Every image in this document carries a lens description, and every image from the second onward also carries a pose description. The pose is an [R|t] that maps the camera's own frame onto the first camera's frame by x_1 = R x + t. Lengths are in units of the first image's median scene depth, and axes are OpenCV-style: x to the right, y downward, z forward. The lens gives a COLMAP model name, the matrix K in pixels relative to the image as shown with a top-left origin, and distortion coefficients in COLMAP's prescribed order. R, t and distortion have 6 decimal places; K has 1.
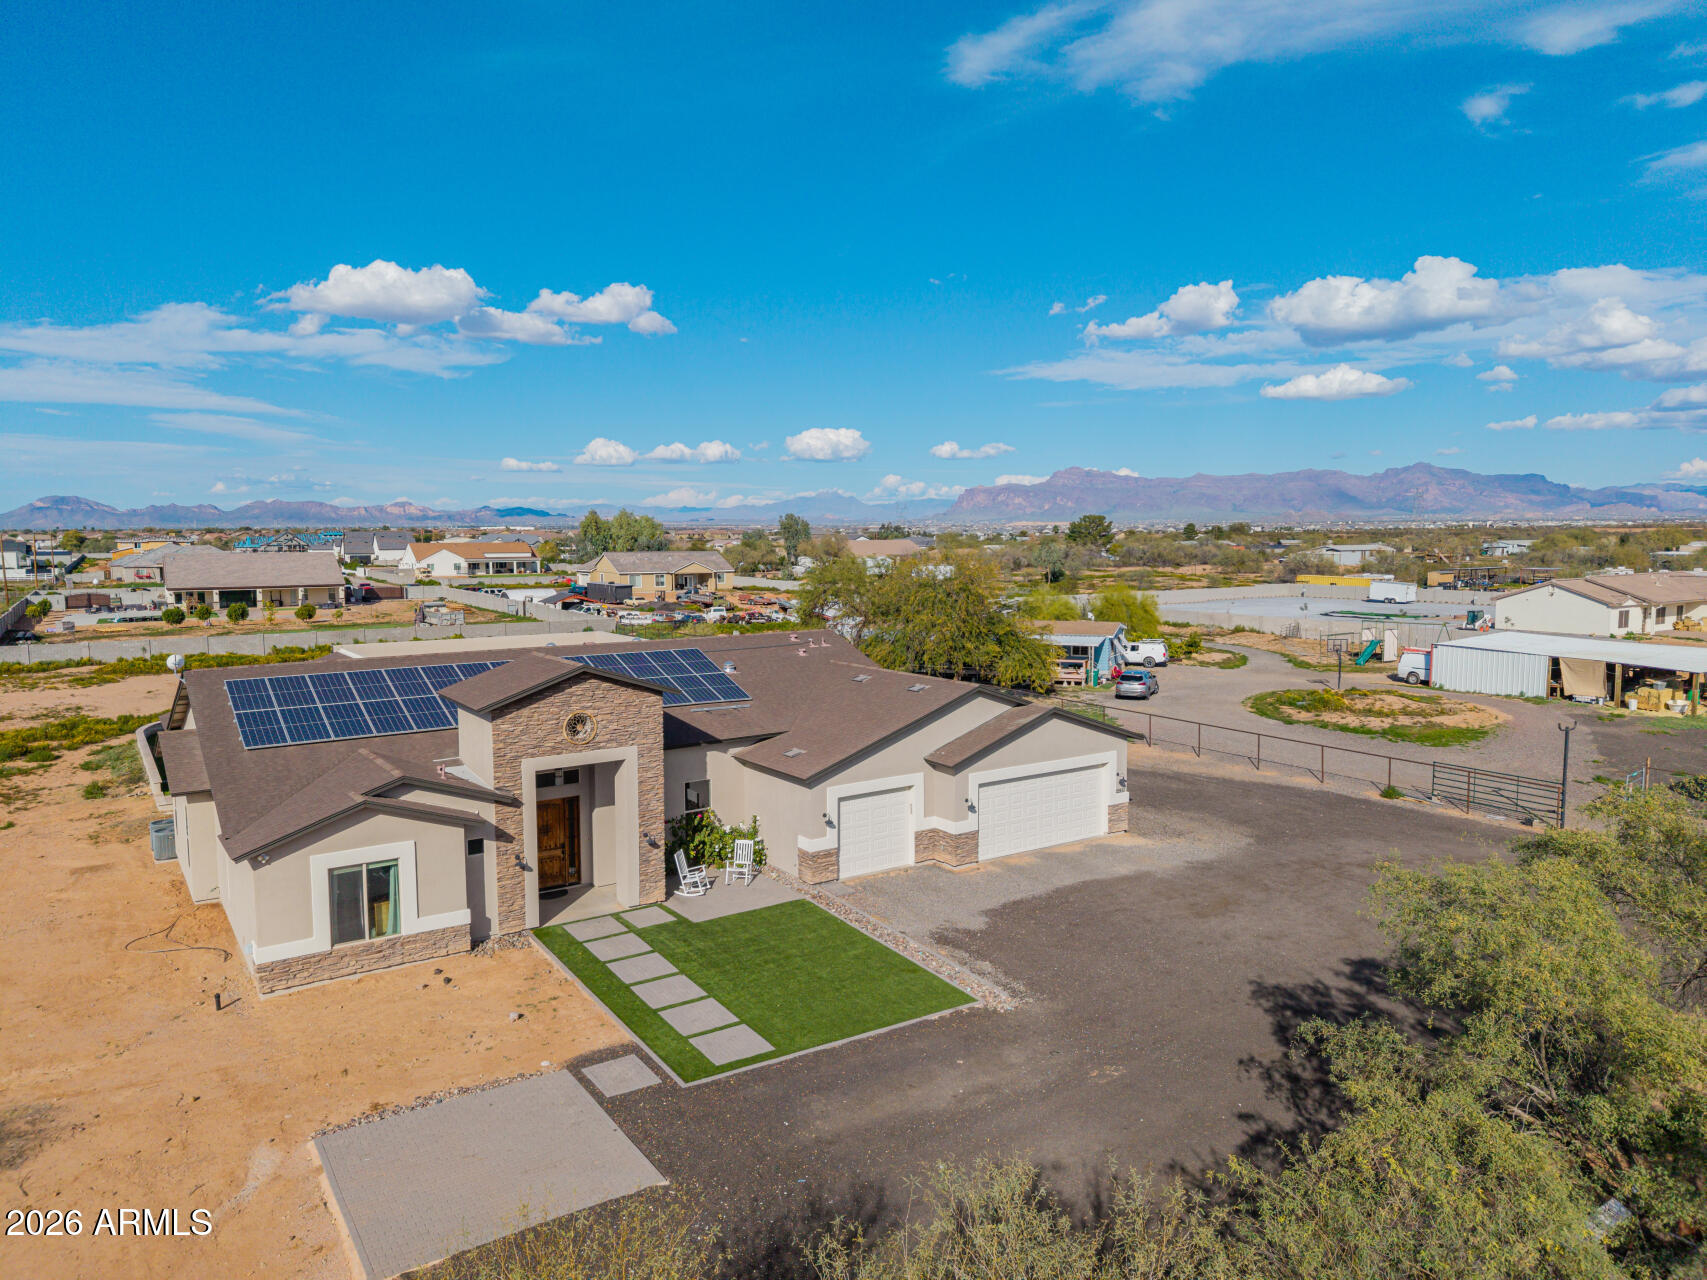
lens RADIAL K [[1137.0, 0, 853.7], [0, 1137.0, 648.2], [0, 0, 1]] dist [0.027002, -0.025332]
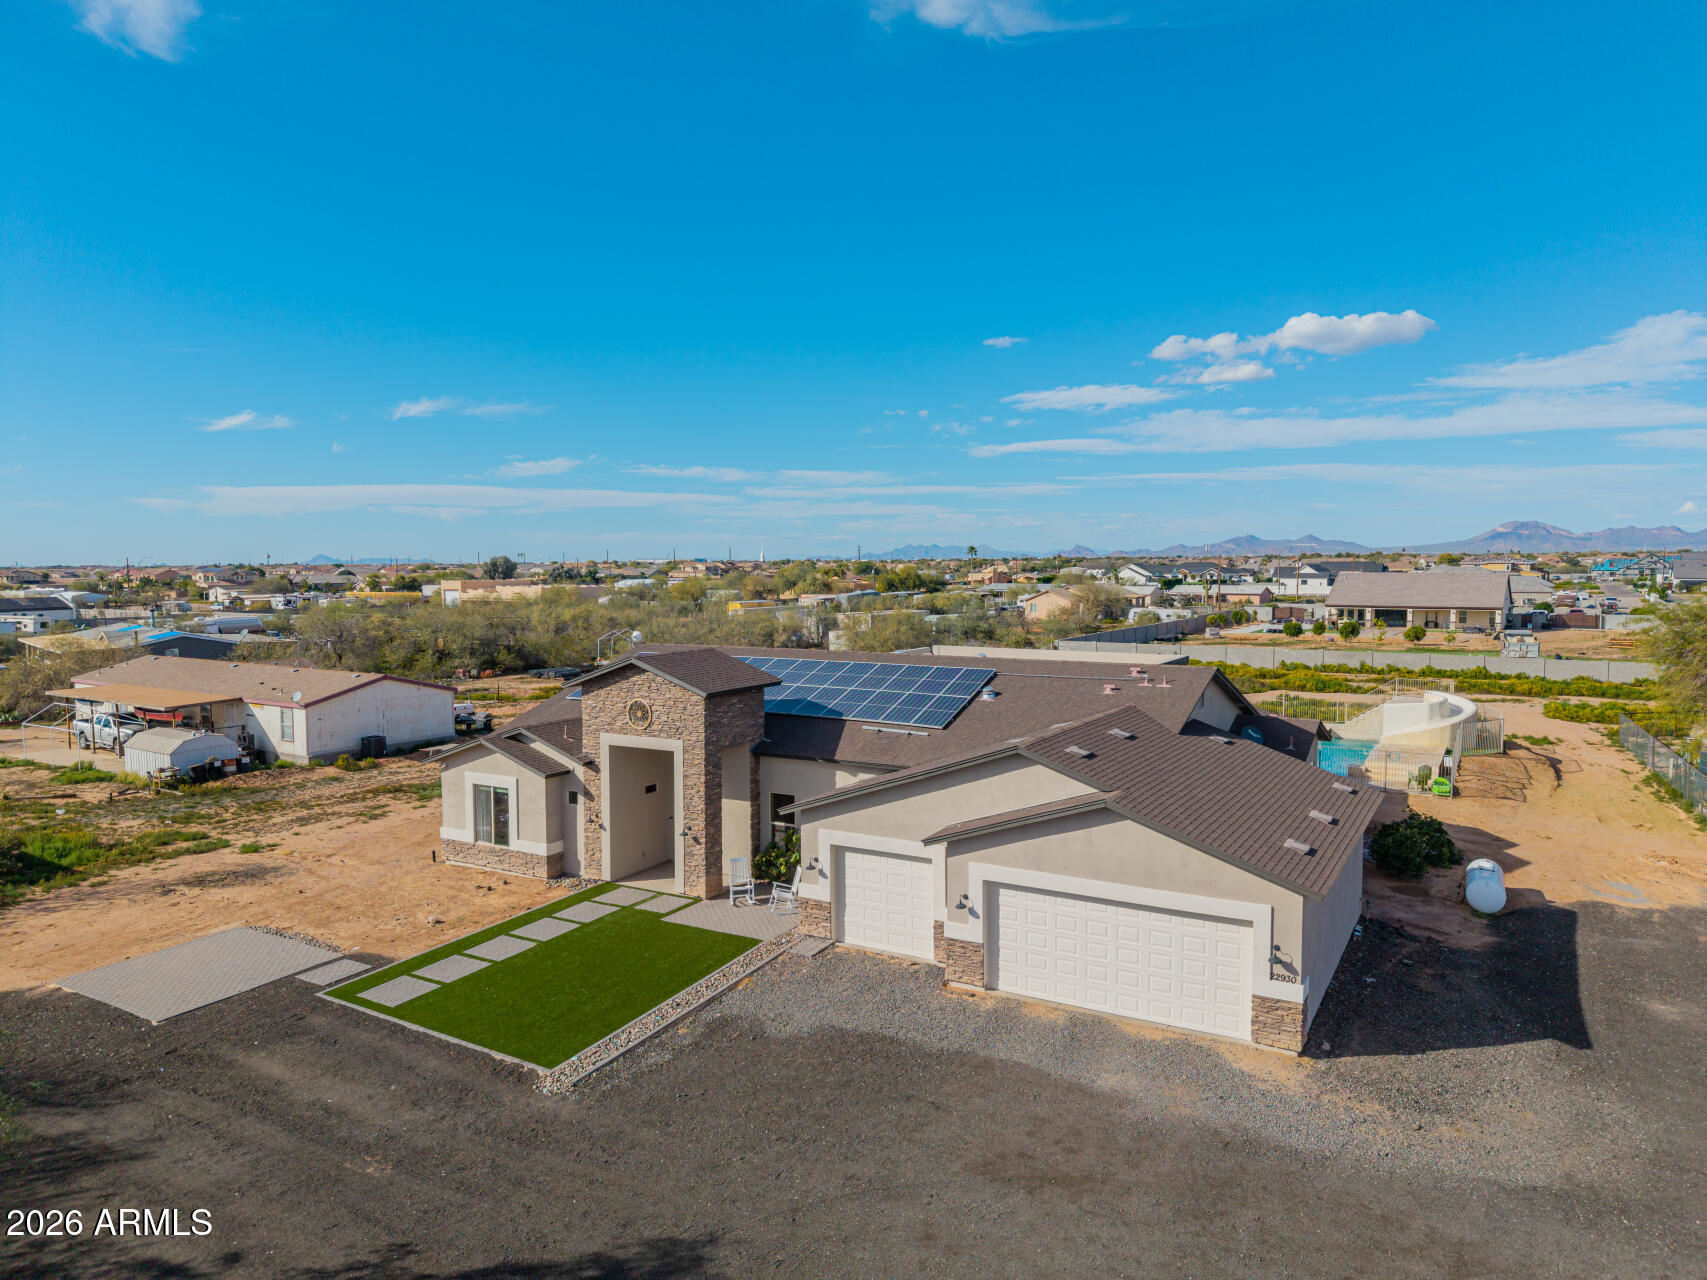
lens RADIAL K [[1137.0, 0, 849.1], [0, 1137.0, 641.7], [0, 0, 1]] dist [0.027002, -0.025332]
pose [[0.424271, 0.067232, -0.903036, 0.712274], [-0.090680, 0.995382, 0.031503, -0.045710], [0.900983, 0.068522, 0.428409, 0.596589]]
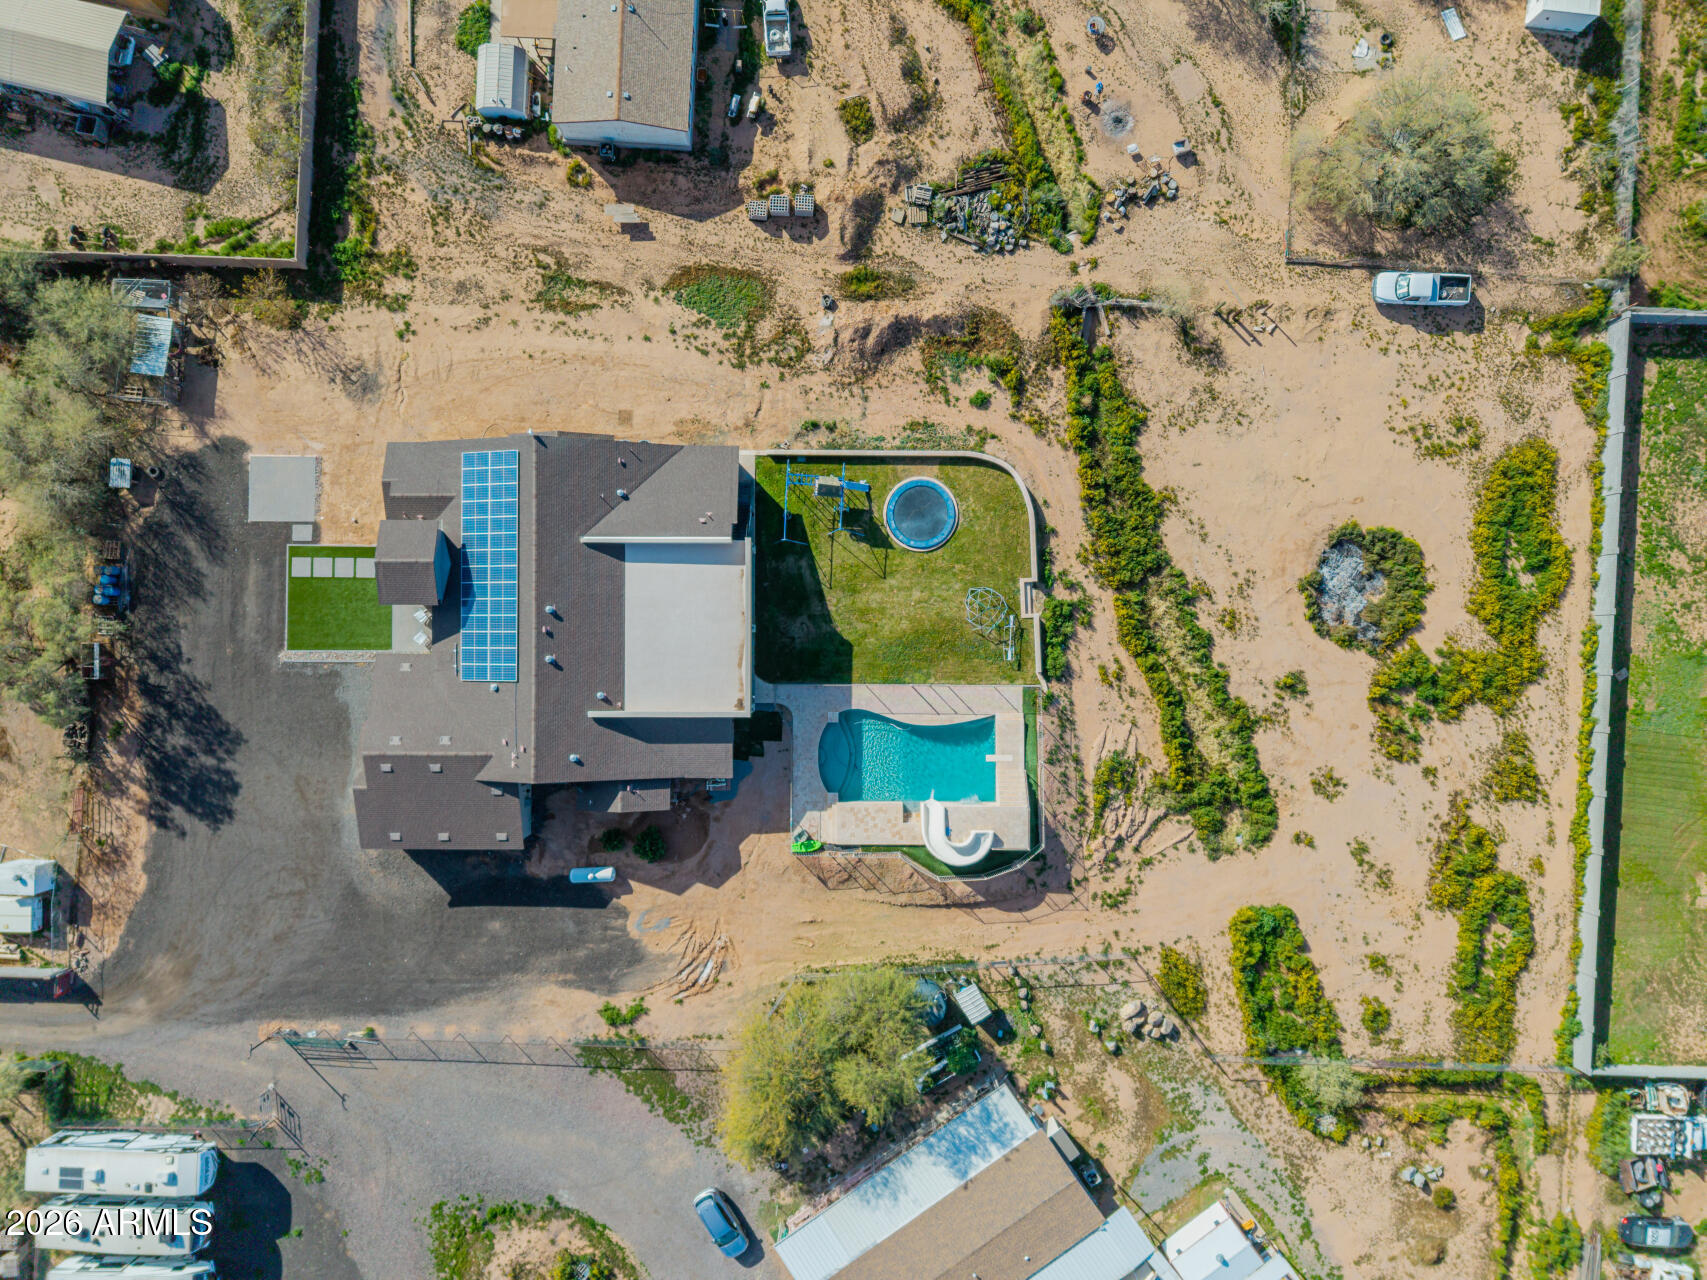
lens RADIAL K [[1137.0, 0, 846.0], [0, 1137.0, 650.6], [0, 0, 1]] dist [0.027002, -0.025332]
pose [[-0.569880, 0.821720, -0.003559, -0.541422], [-0.090653, -0.058564, 0.994159, -2.123138], [0.816712, 0.566874, 0.107866, 1.396578]]
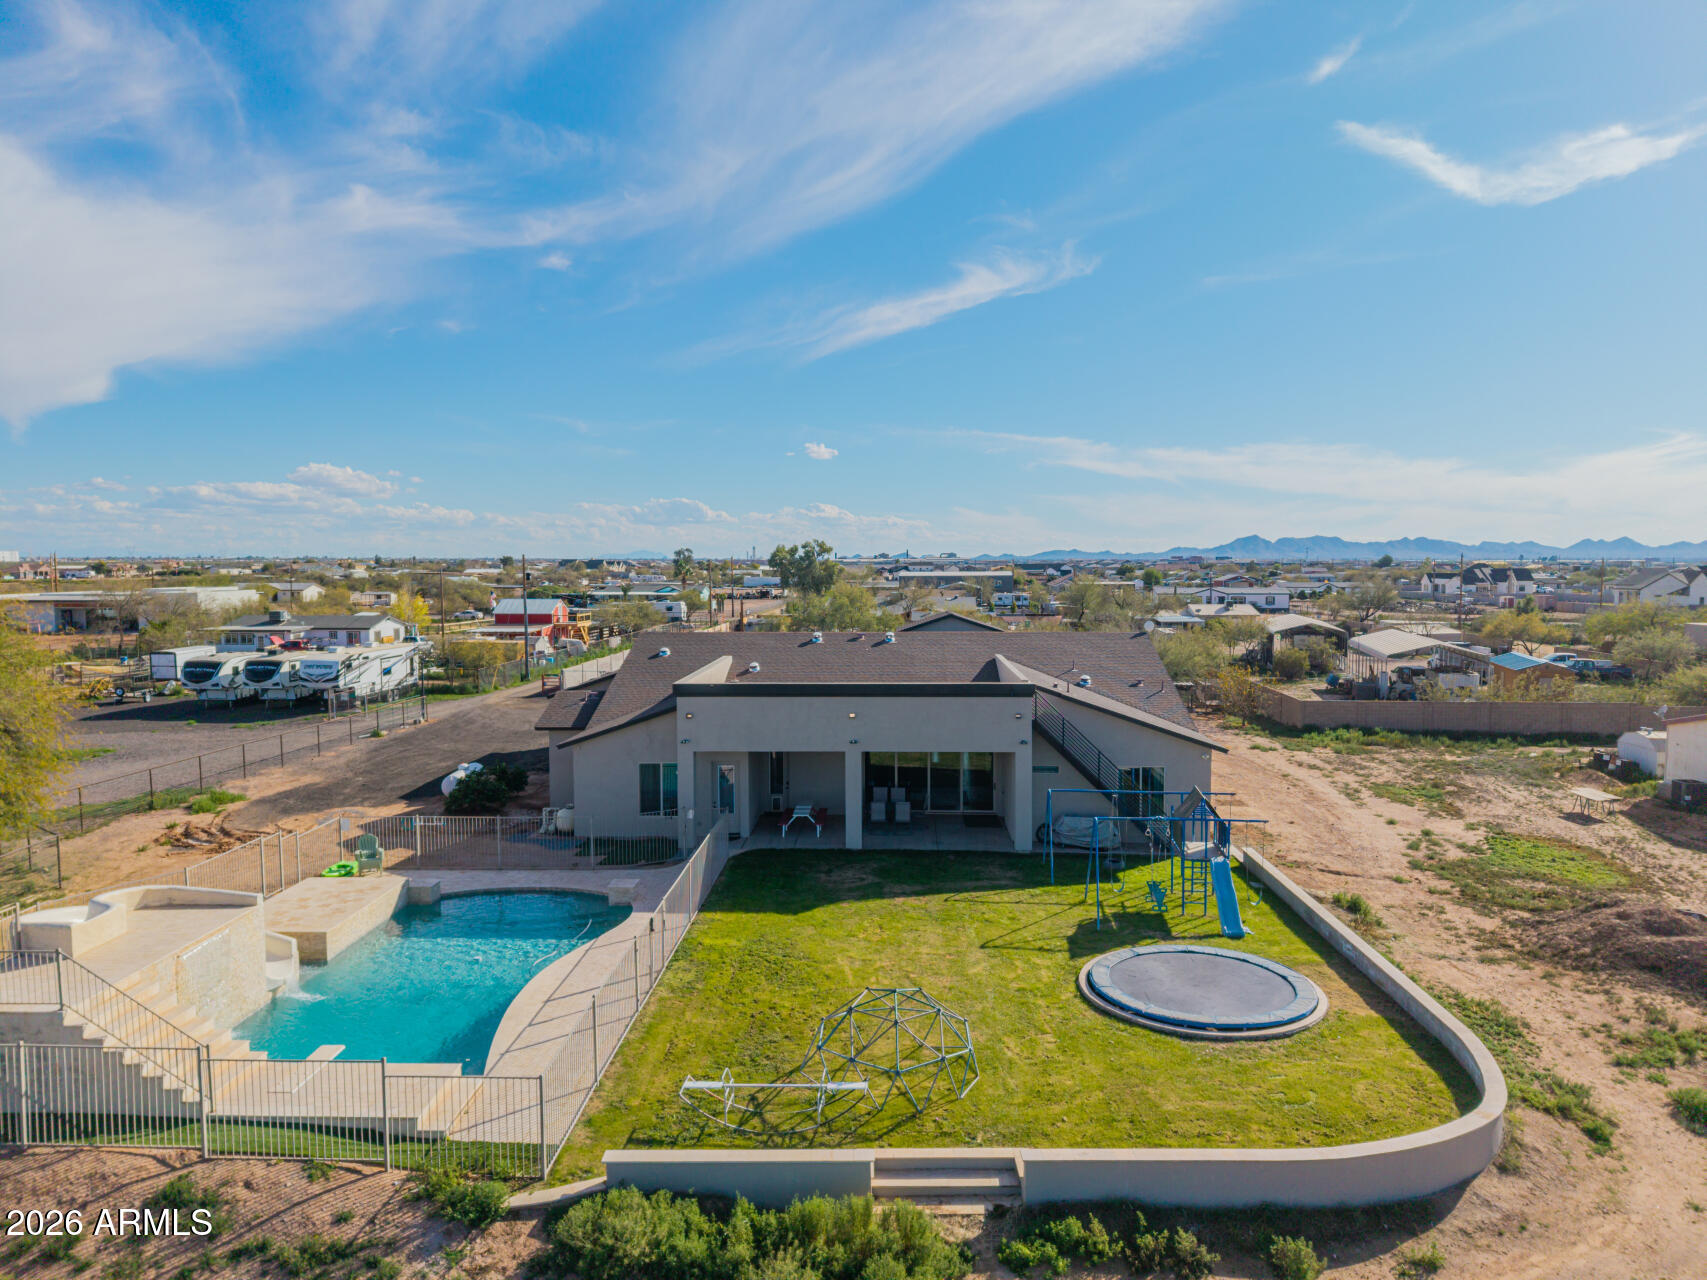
lens RADIAL K [[1137.0, 0, 855.8], [0, 1137.0, 632.7], [0, 0, 1]] dist [0.027002, -0.025332]
pose [[-0.799970, -0.031834, 0.599195, -1.108409], [0.067832, 0.987393, 0.143019, -0.208529], [-0.596193, 0.155056, -0.787725, 2.265880]]
